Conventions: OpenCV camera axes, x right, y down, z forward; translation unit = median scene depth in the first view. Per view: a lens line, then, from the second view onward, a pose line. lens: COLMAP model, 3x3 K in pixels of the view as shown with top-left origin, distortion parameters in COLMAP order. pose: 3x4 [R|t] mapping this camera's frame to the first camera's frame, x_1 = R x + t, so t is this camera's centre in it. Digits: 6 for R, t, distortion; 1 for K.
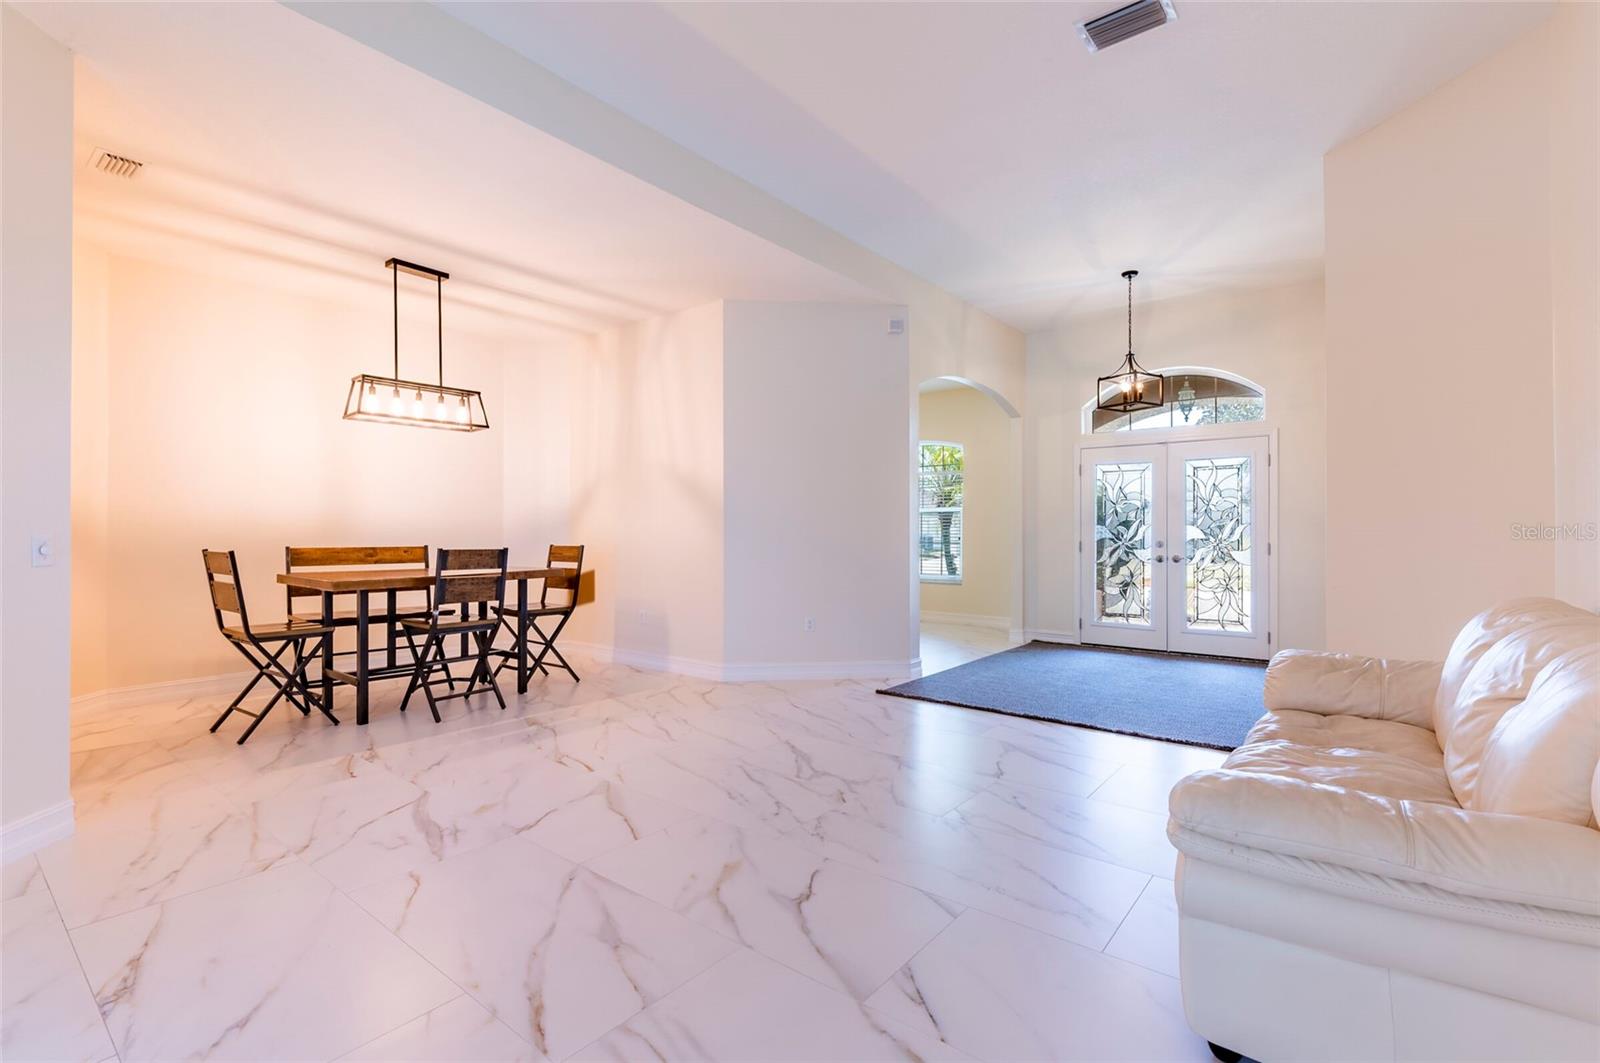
lens RADIAL K [[718.5, 0, 800.0], [0, 718.5, 531.5], [0, 0, 1]] dist [-0.001321, -0.000354]
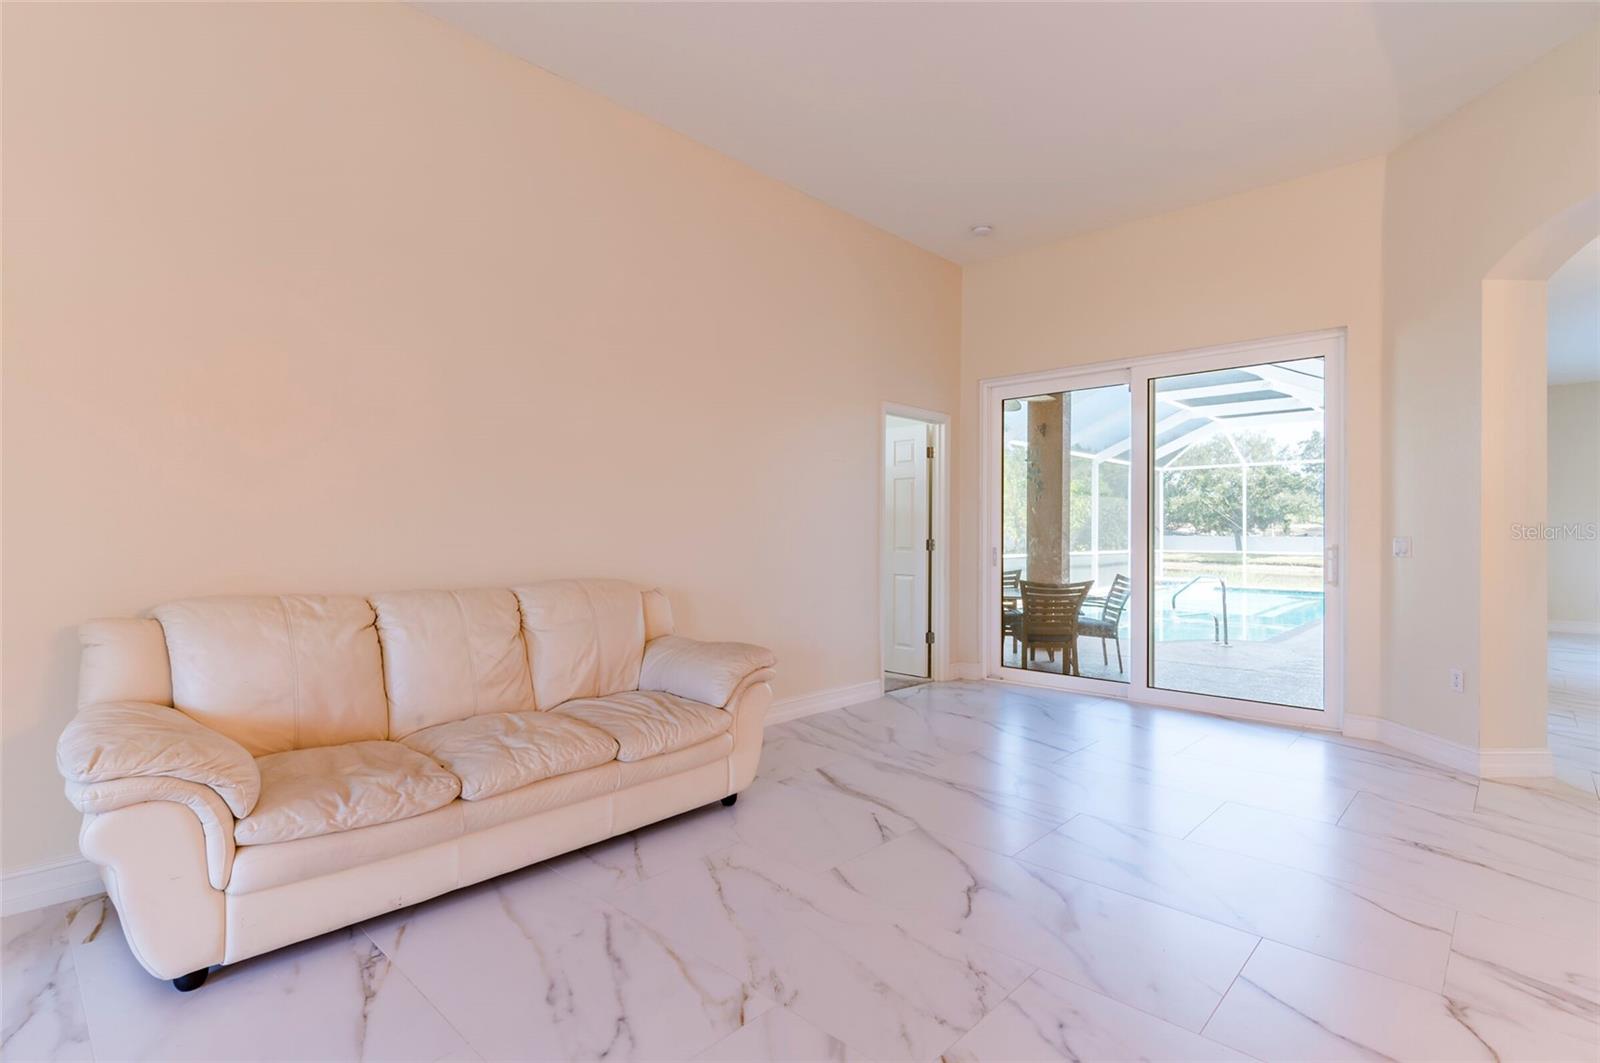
lens RADIAL K [[765.6, 0, 800.0], [0, 765.6, 531.5], [0, 0, 1]] dist [-0.003586, -0.000588]
pose [[-0.996753, -0.002786, 0.080474, 0.067179], [-0.003301, 0.999975, -0.006262, 0.001987], [-0.080454, -0.006507, -0.996737, 0.858398]]
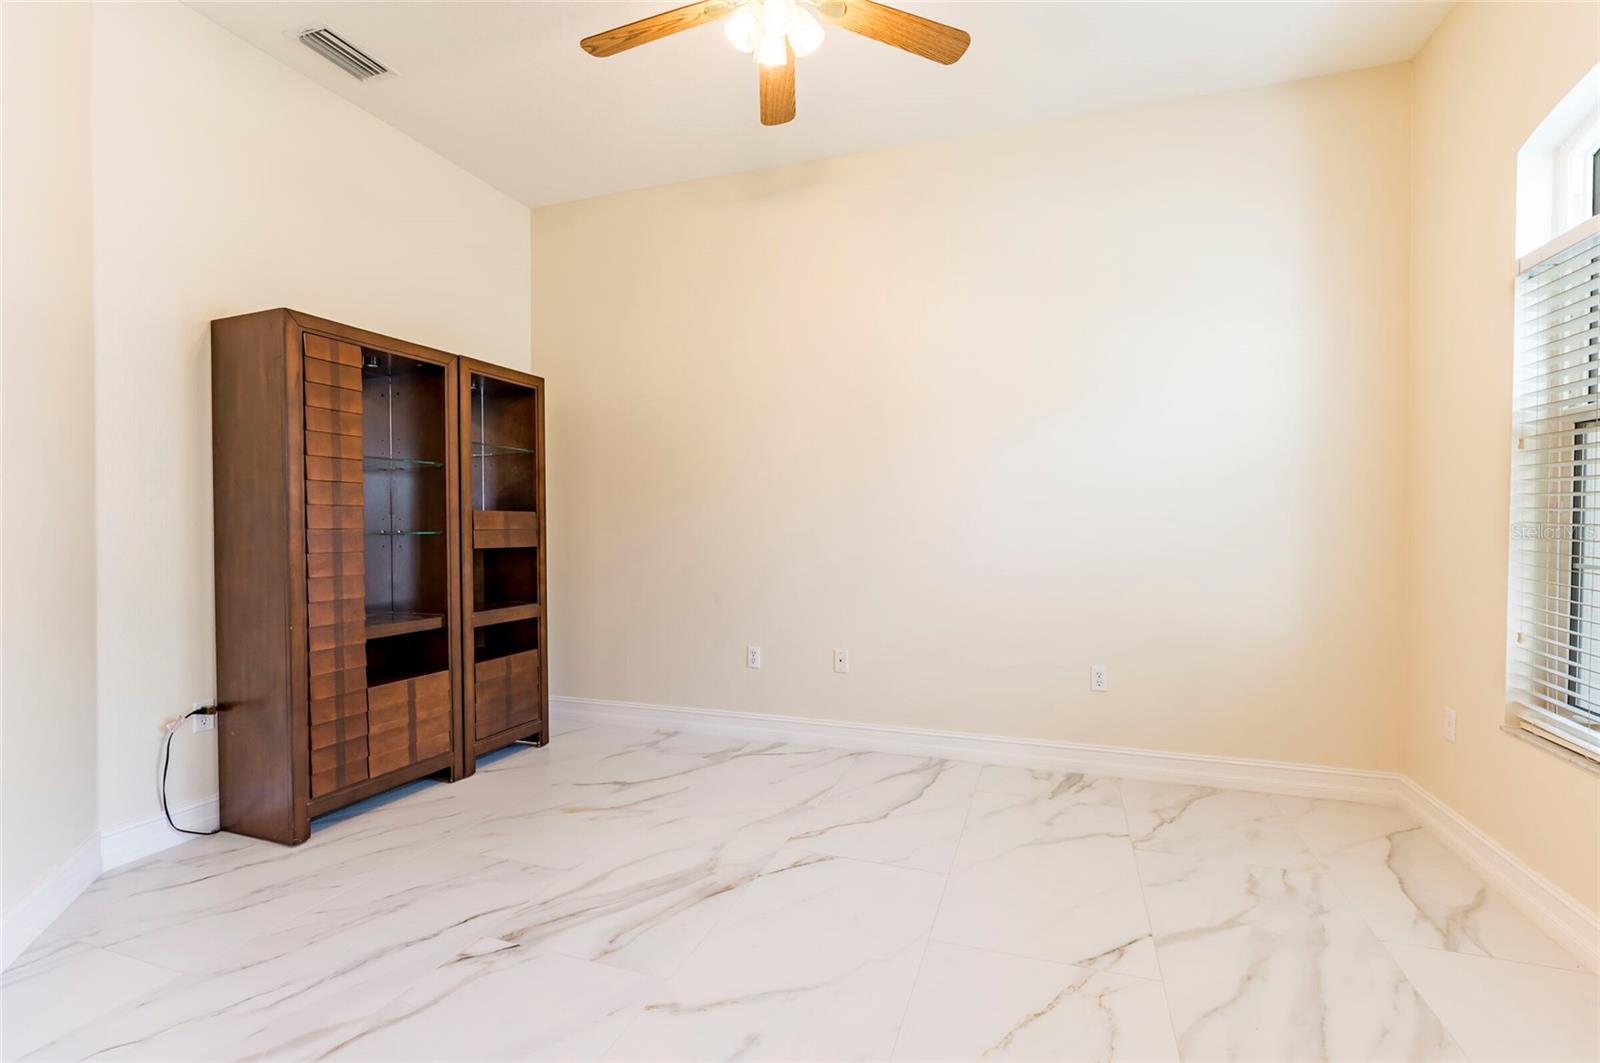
lens RADIAL K [[742.2, 0, 800.0], [0, 742.2, 531.5], [0, 0, 1]] dist [-0.000766, -0.000849]
pose [[0.330358, 0.013577, -0.943758, 0.322114], [0.006849, 0.999836, 0.016781, -0.006257], [0.943831, -0.012008, 0.330211, -0.245303]]
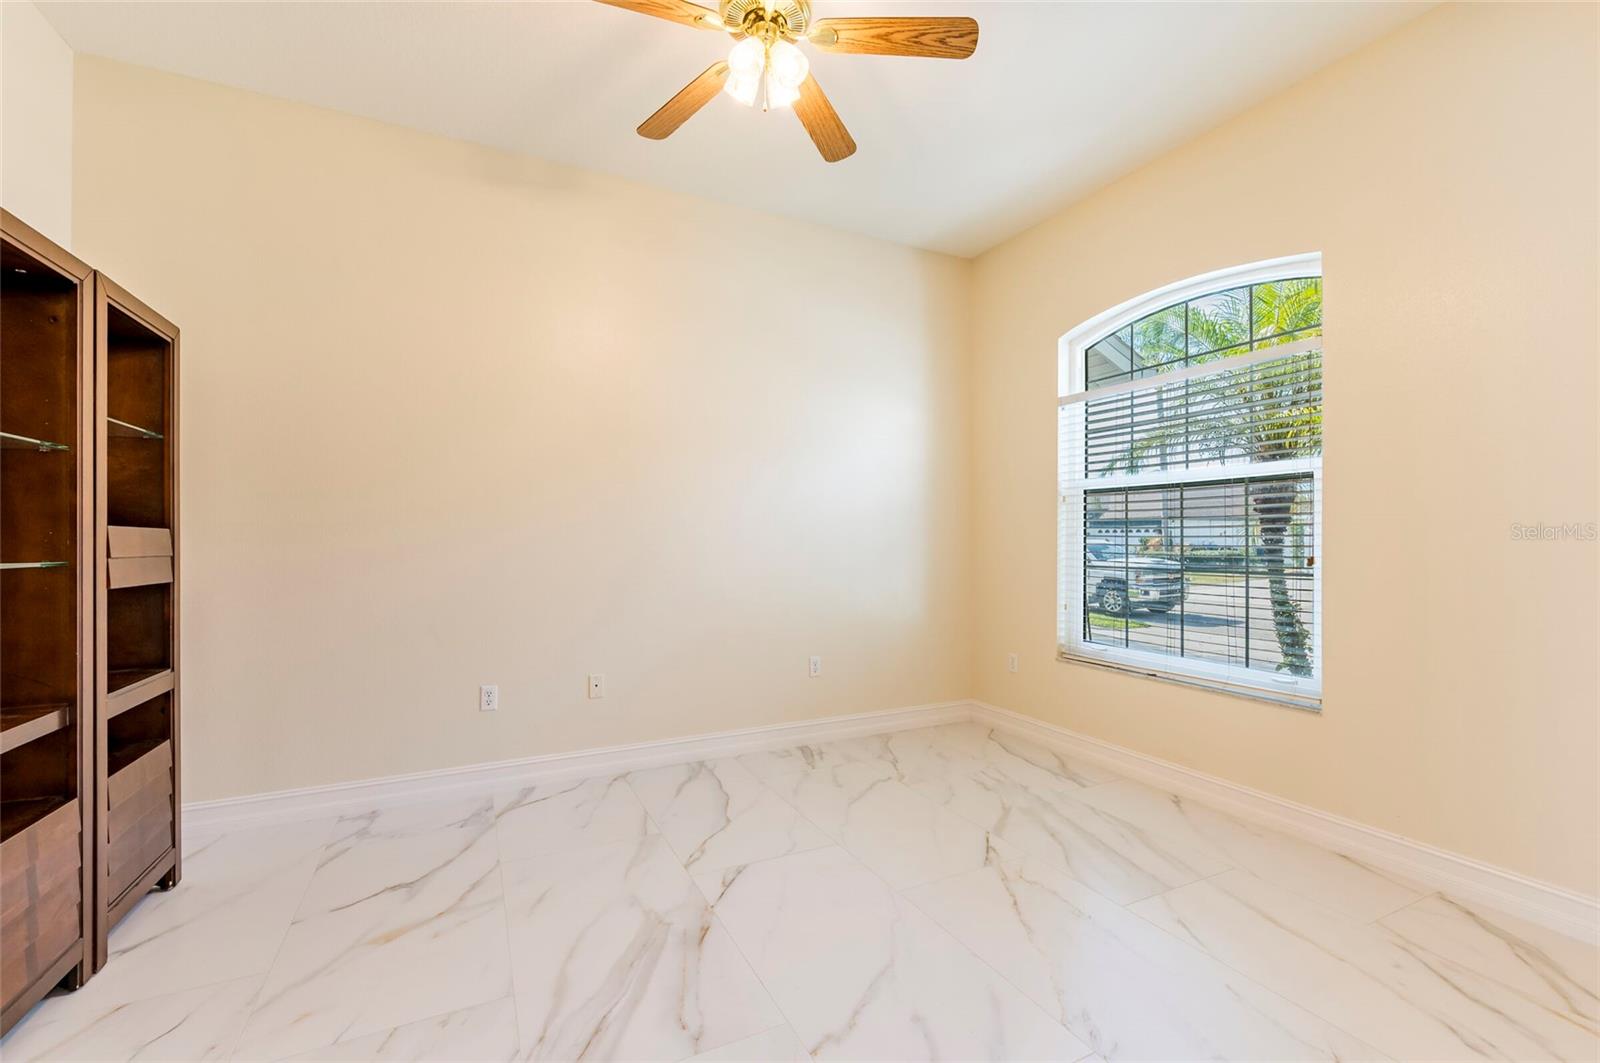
lens RADIAL K [[684.8, 0, 800.0], [0, 684.8, 531.5], [0, 0, 1]] dist [0.002780, -0.000398]
pose [[0.906809, -0.004247, -0.421521, 0.116845], [0.002320, 0.999984, -0.005083, -0.010024], [0.421536, 0.003631, 0.906804, -0.463577]]
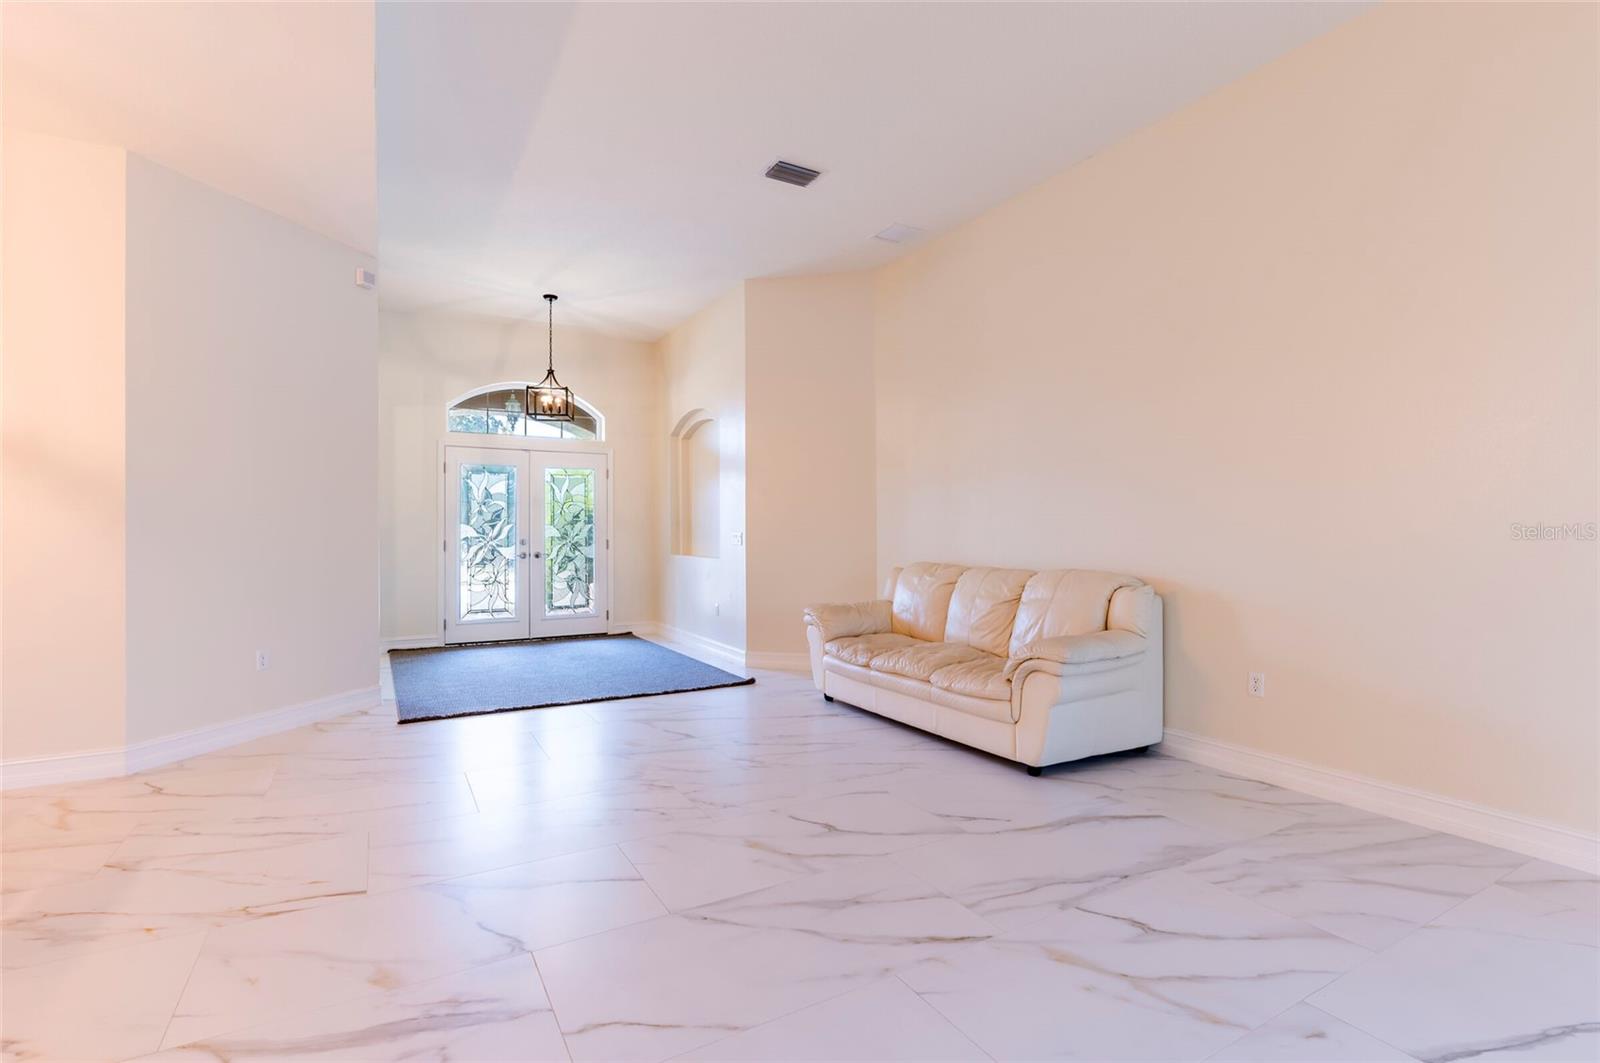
lens RADIAL K [[742.2, 0, 800.0], [0, 742.2, 531.5], [0, 0, 1]] dist [-0.000766, -0.000849]
pose [[0.368343, -0.000567, 0.929690, -0.484661], [-0.000175, 1.000000, 0.000679, 0.000843], [-0.929690, -0.000413, 0.368343, 0.234914]]
